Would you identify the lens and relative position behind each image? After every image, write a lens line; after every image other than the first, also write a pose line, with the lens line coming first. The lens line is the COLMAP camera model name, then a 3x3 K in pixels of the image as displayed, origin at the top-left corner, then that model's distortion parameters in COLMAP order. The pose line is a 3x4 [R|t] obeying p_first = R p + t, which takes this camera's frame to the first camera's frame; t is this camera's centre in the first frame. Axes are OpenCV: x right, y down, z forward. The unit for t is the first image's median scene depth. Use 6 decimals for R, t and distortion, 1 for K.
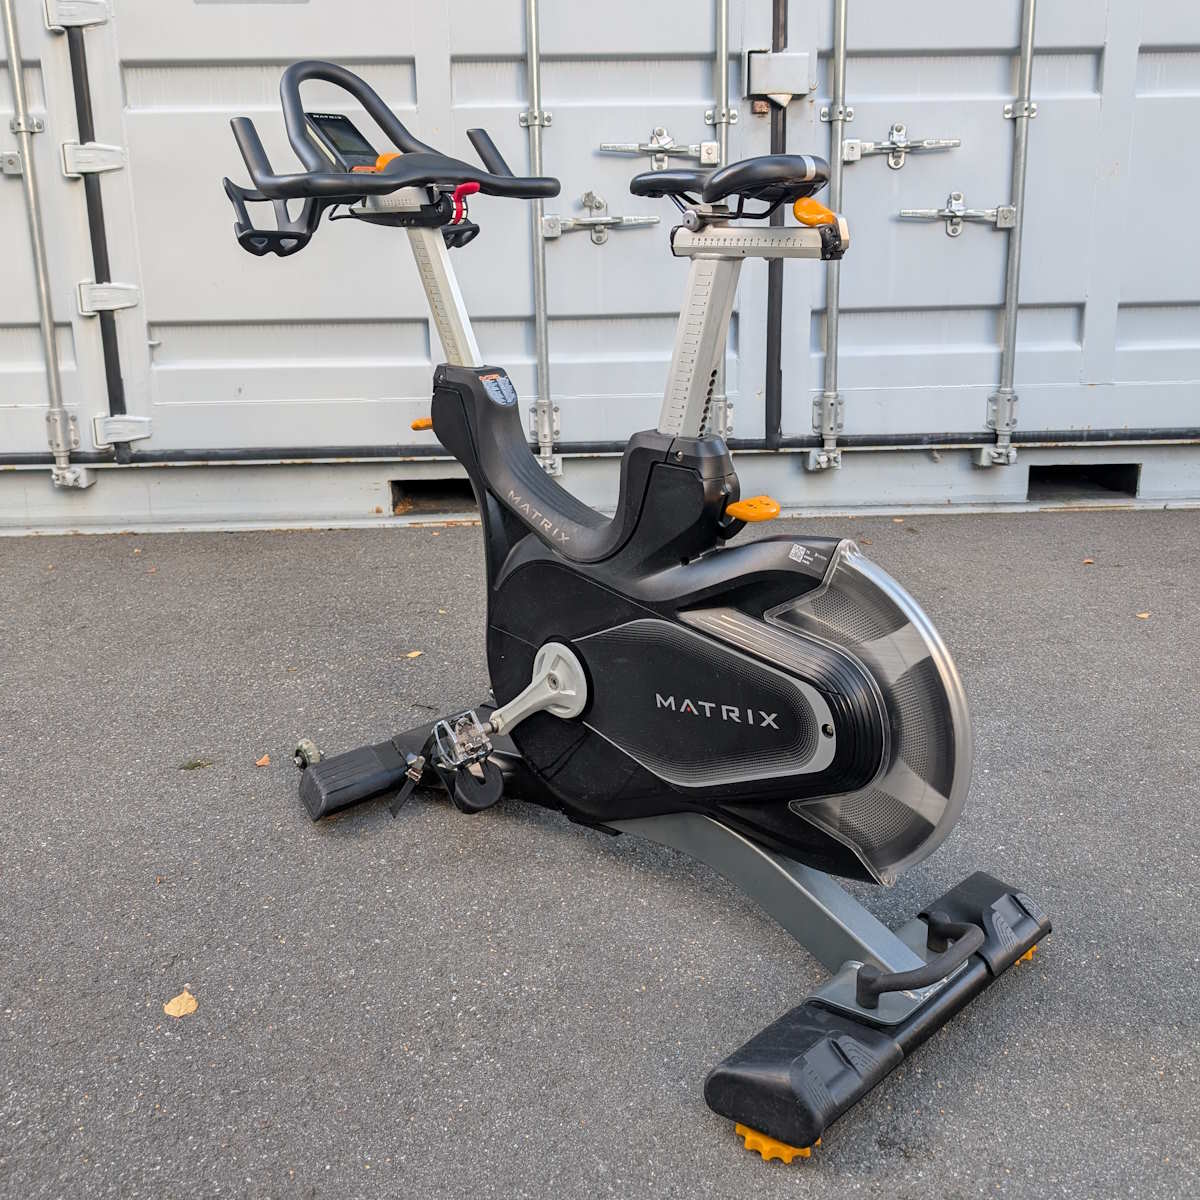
lens RADIAL K [[1139.0, 0, 601.6], [0, 1139.0, 489.7], [0, 0, 1]] dist [0.031995, -0.040287]
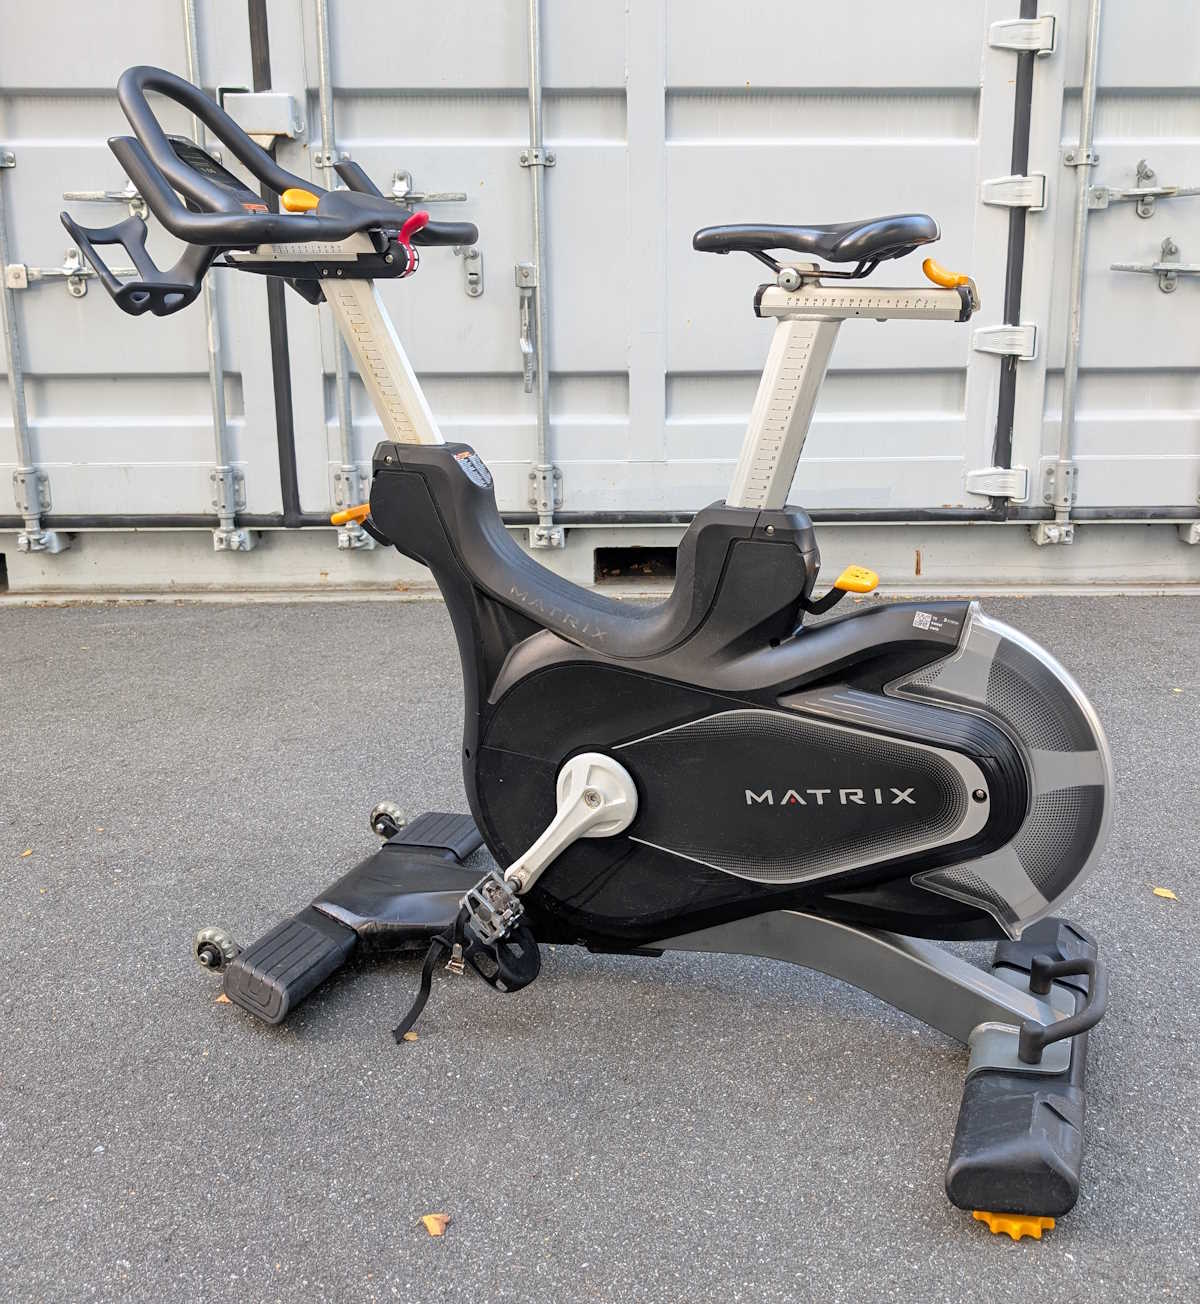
lens RADIAL K [[1233.1, 0, 596.8], [0, 1233.1, 538.0], [0, 0, 1]] dist [0.005040, -0.006967]
pose [[0.902784, -0.071070, 0.424182, -0.468378], [0.080433, 0.996751, -0.004184, -0.029282], [-0.422506, 0.037896, 0.905567, 0.141808]]
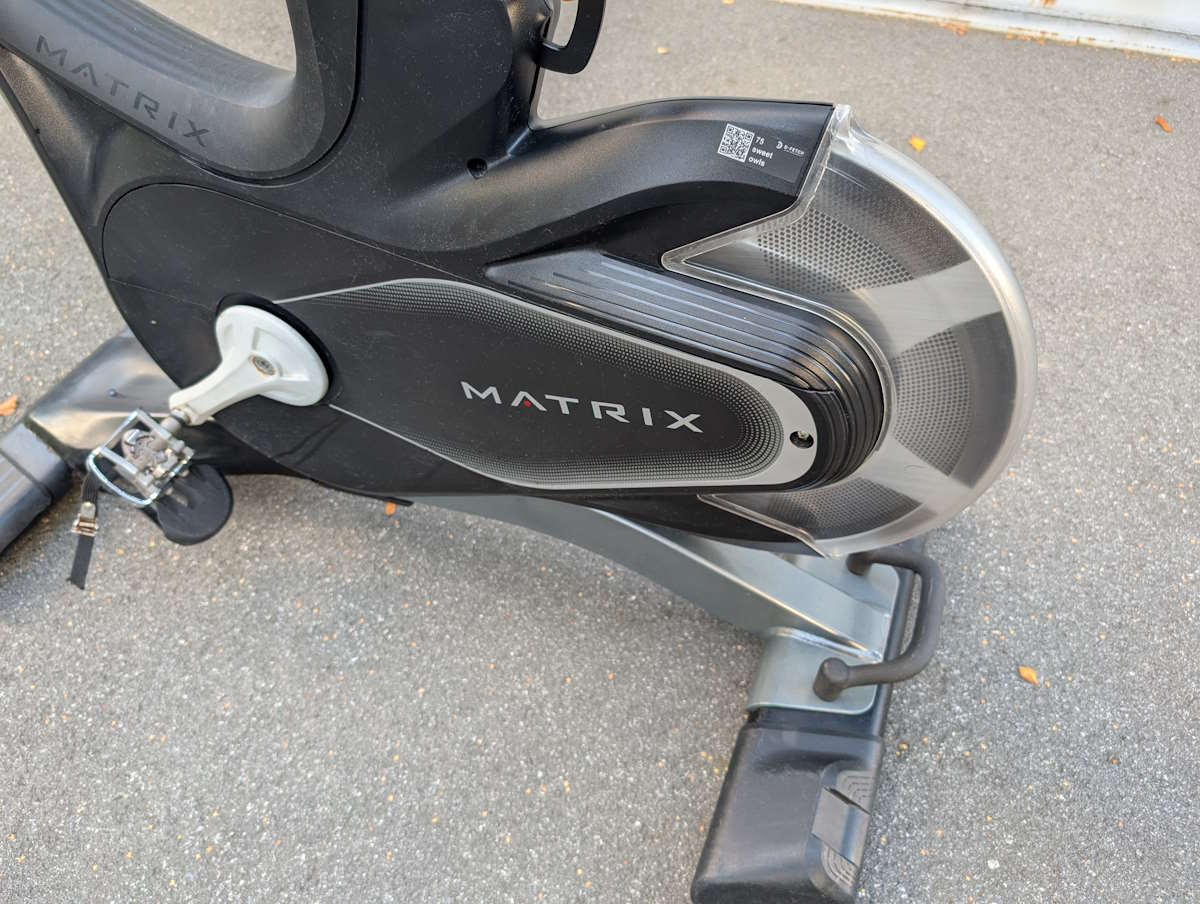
lens RADIAL K [[865.1, 0, 597.2], [0, 865.1, 457.0], [0, 0, 1]] dist [-0.000265, -0.001979]
pose [[0.903115, -0.324153, 0.281617, -0.029891], [0.096276, 0.792002, 0.602880, -0.062036], [-0.418466, -0.517357, 0.746477, 0.602387]]
